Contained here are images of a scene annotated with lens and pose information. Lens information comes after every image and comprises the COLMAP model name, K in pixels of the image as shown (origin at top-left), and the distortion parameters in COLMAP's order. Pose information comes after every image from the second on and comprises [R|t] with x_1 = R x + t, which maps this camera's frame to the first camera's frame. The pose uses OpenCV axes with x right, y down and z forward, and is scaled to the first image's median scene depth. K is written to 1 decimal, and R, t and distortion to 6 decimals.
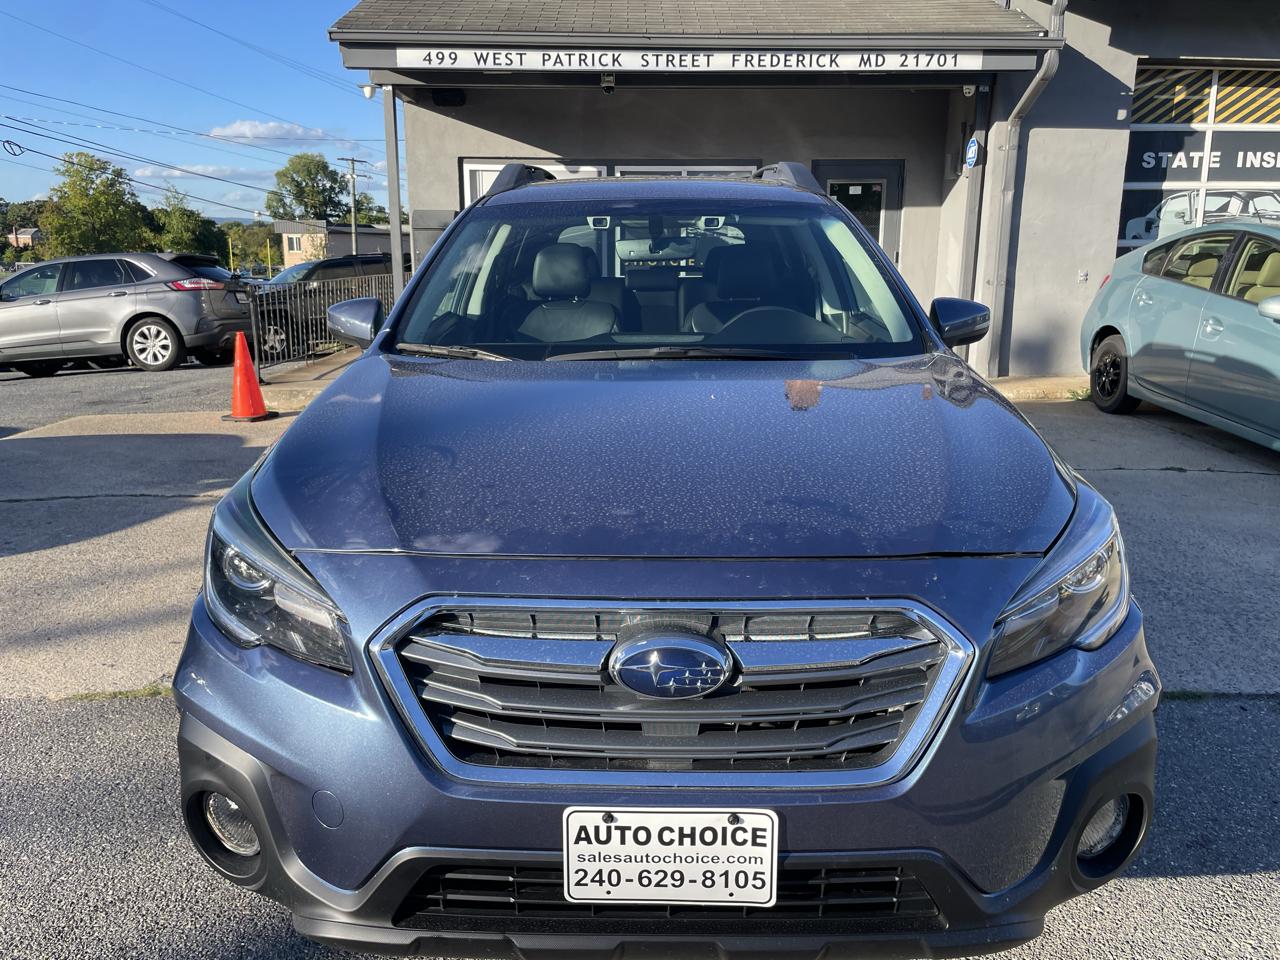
lens RADIAL K [[968.6, 0, 640.2], [0, 968.6, 471.4], [0, 0, 1]] dist [0.088682, -0.119402]
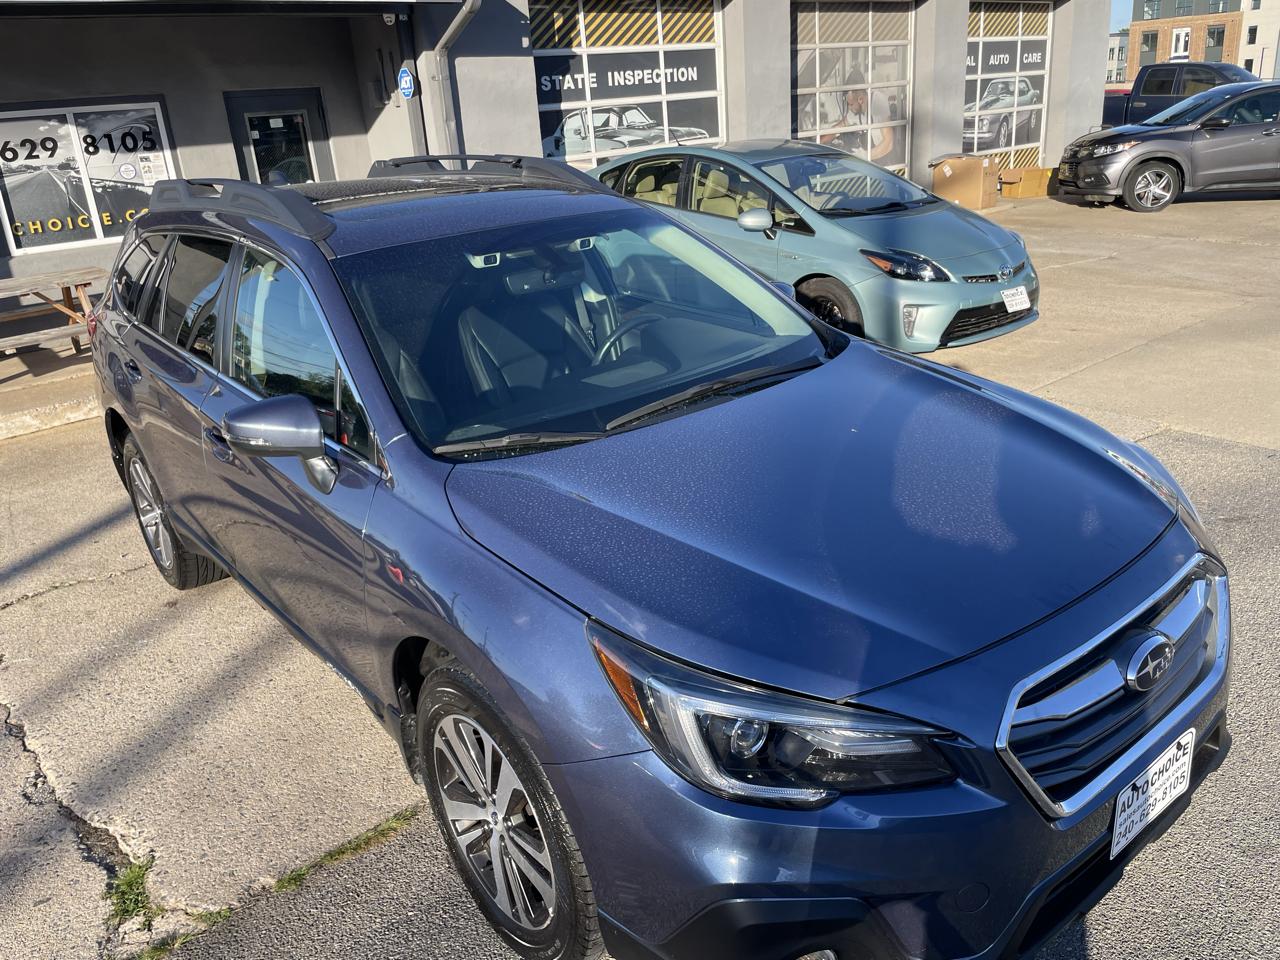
lens RADIAL K [[968.6, 0, 634.7], [0, 968.6, 476.3], [0, 0, 1]] dist [0.088682, -0.119402]
pose [[0.763918, -0.279109, 0.581831, -0.202488], [0.217235, 0.960229, 0.175410, -0.070890], [-0.607649, -0.007605, 0.794169, 0.063136]]
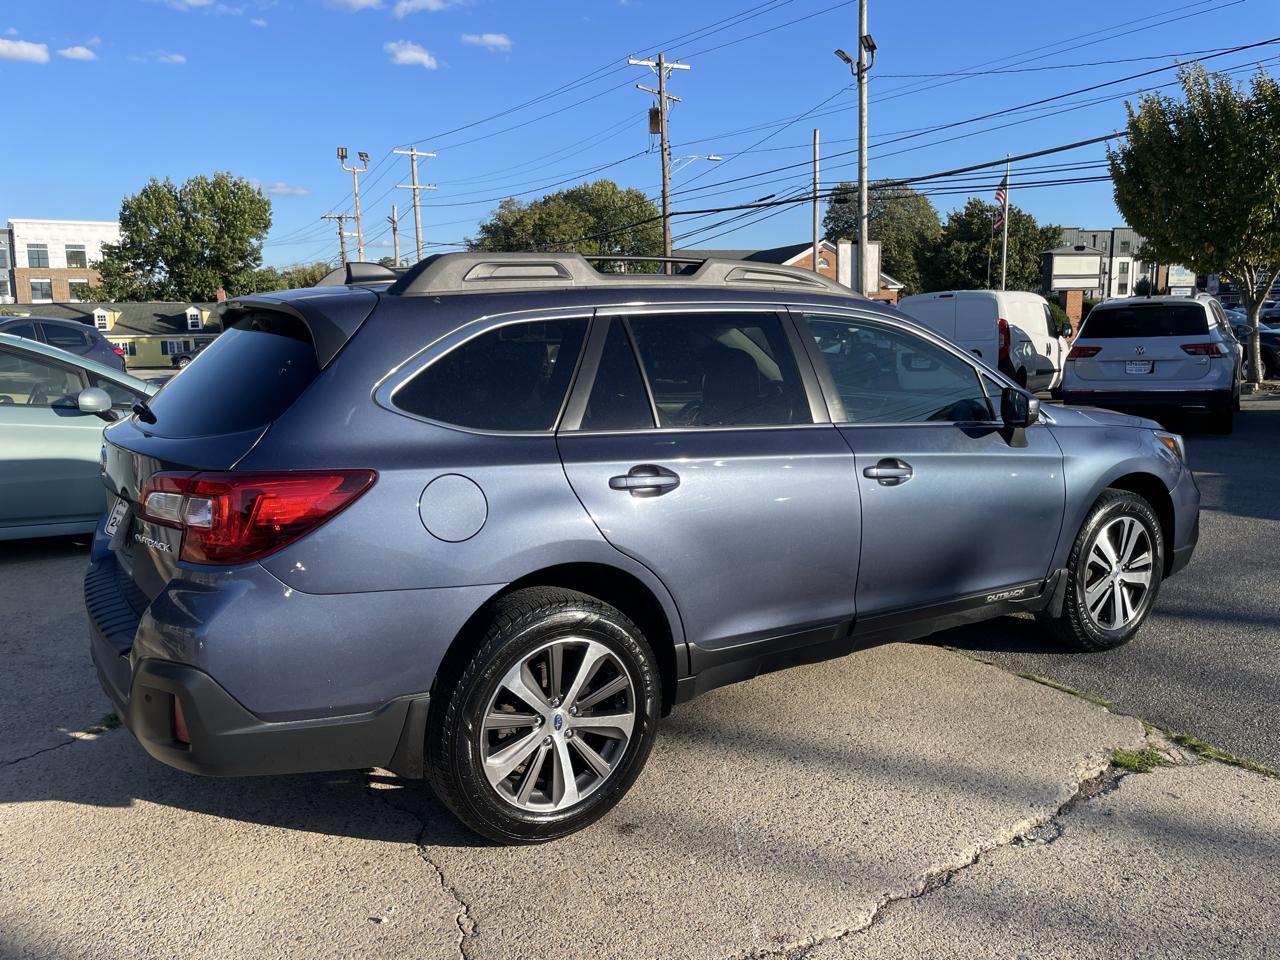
lens RADIAL K [[968.6, 0, 652.6], [0, 968.6, 471.7], [0, 0, 1]] dist [0.088682, -0.119402]
pose [[-0.556145, -0.128520, 0.821088, -0.386814], [0.197794, 0.939115, 0.280965, -0.188752], [-0.807205, 0.318663, -0.496864, 0.739777]]
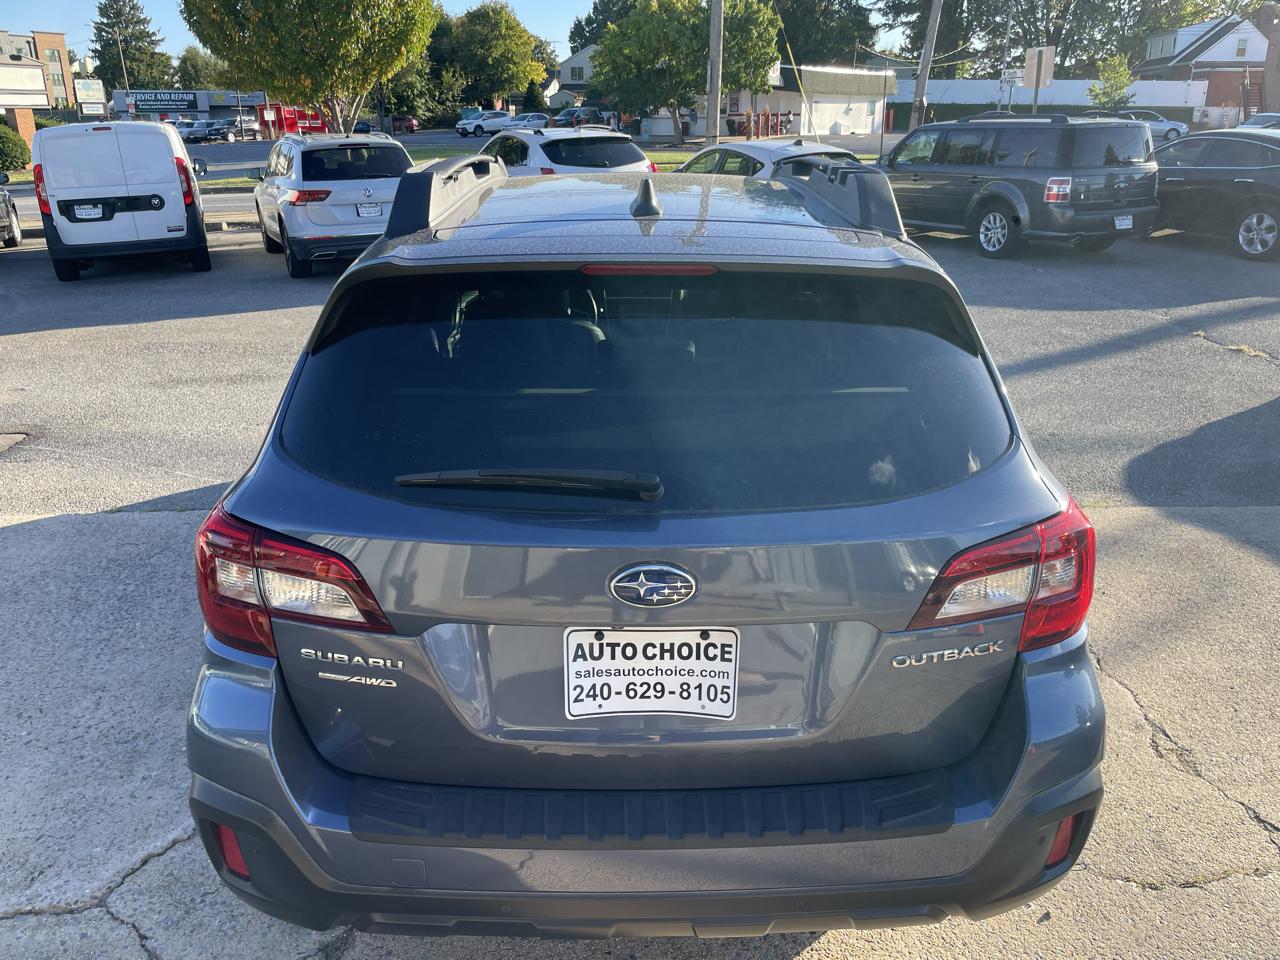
lens RADIAL K [[969.0, 0, 653.3], [0, 969.0, 486.6], [0, 0, 1]] dist [0.086633, -0.116205]
pose [[-0.999605, 0.006444, -0.027356, 0.013684], [-0.009672, 0.835013, 0.550146, -0.253167], [0.026388, 0.550193, -0.834620, 0.869389]]
